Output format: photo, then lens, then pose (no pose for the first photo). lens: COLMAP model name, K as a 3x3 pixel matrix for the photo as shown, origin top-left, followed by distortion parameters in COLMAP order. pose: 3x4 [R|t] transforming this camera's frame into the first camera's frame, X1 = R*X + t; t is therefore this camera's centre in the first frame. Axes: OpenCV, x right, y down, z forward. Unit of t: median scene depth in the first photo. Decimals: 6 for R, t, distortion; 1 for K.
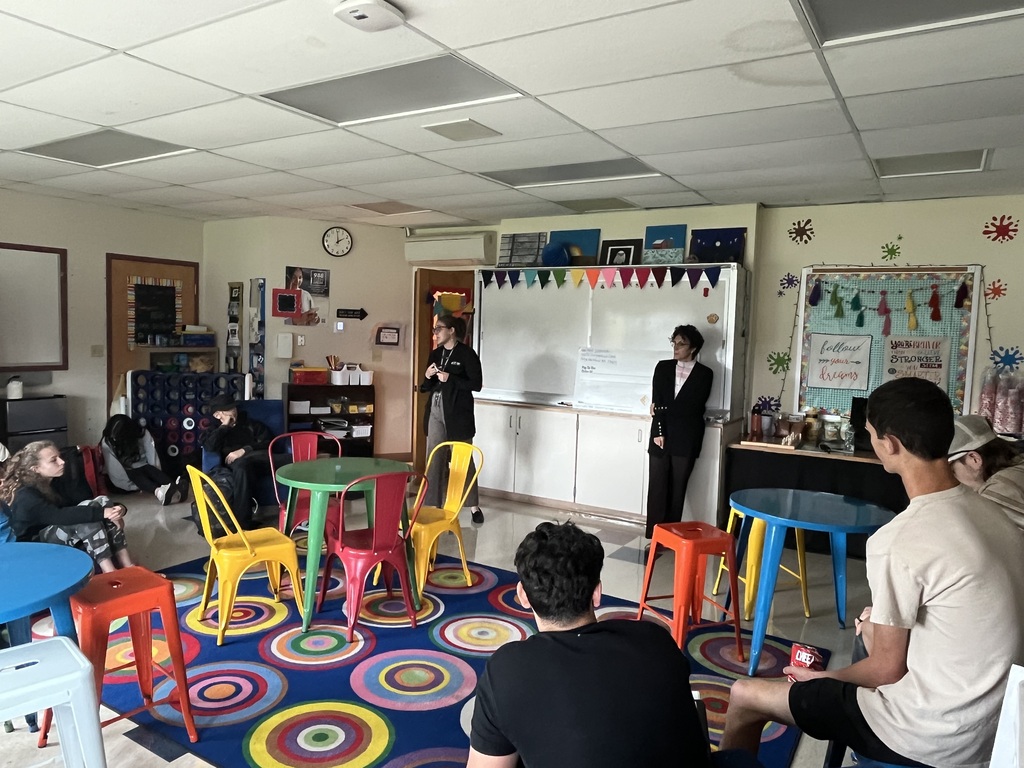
lens RADIAL K [[702.7, 0, 506.0], [0, 702.7, 379.0], [0, 0, 1]] dist [0.005341, -0.008694]
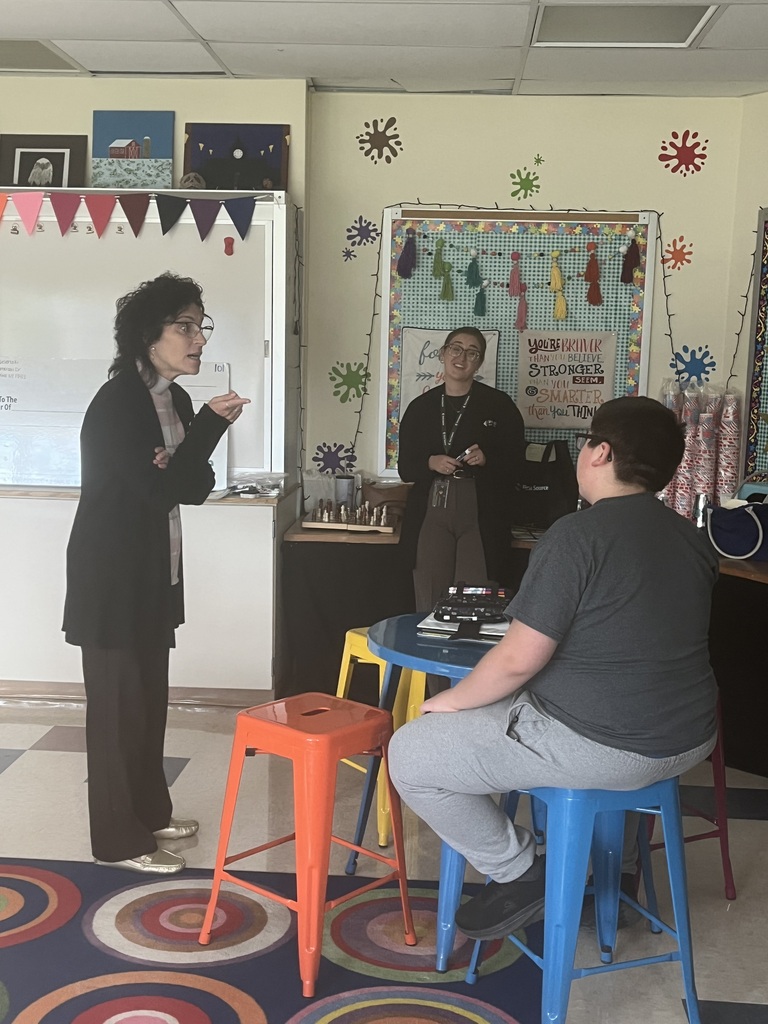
lens RADIAL K [[1276.8, 0, 371.3], [0, 1276.8, 514.2], [0, 0, 1]] dist [0.035748, 0.000000]
pose [[0.885900, -0.070567, 0.458477, -0.064986], [0.037274, 0.995994, 0.081276, -0.000274], [-0.462376, -0.054913, 0.884982, 0.102810]]
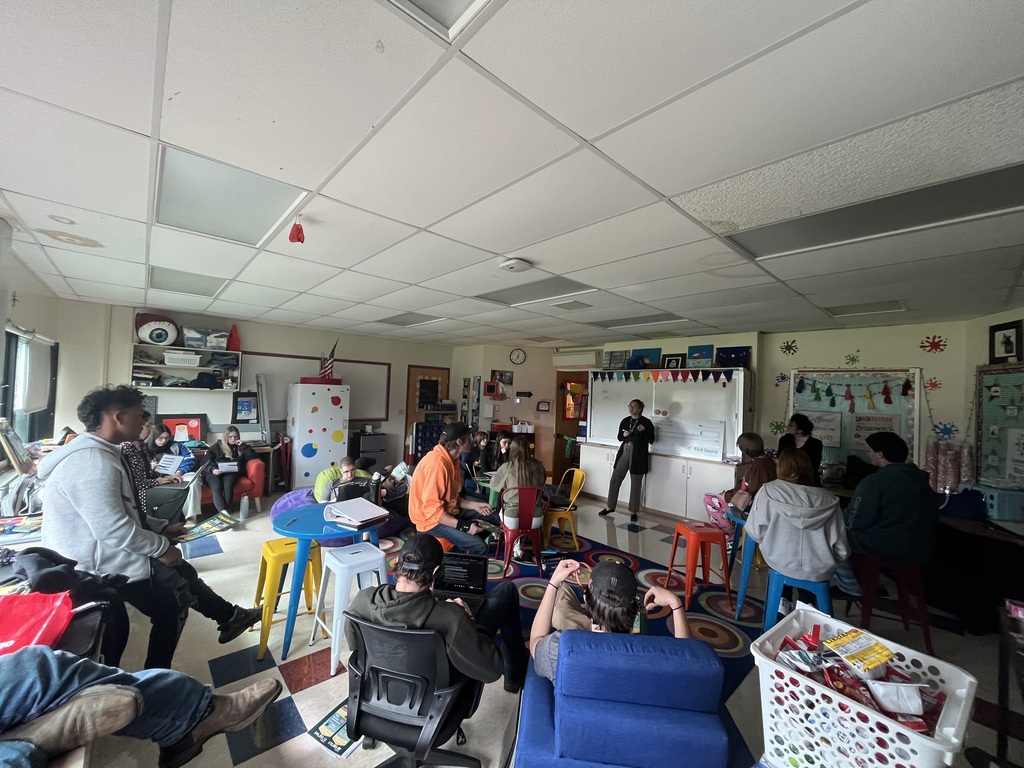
lens RADIAL K [[409.2, 0, 512.2], [0, 409.2, 384.4], [0, 0, 1]] dist [-0.000449, -0.000253]
pose [[0.963439, 0.000423, -0.267929, 0.055438], [-0.028754, 0.994387, -0.101825, -0.009891], [0.266381, 0.105806, 0.958043, -0.071590]]
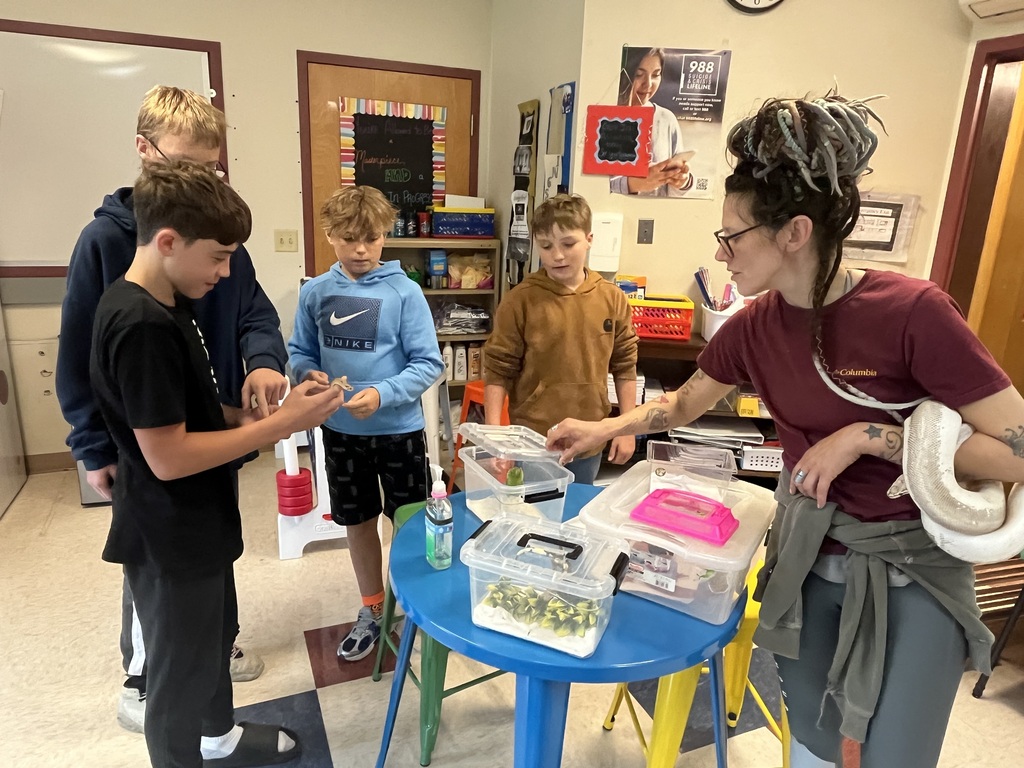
lens RADIAL K [[674.9, 0, 503.8], [0, 674.9, 386.3], [0, 0, 1]] dist [-0.009876, -0.004946]
pose [[0.822392, 0.154307, -0.547596, -0.157487], [-0.051645, 0.978790, 0.198251, -0.050804], [0.566572, -0.134760, 0.812918, 0.781473]]
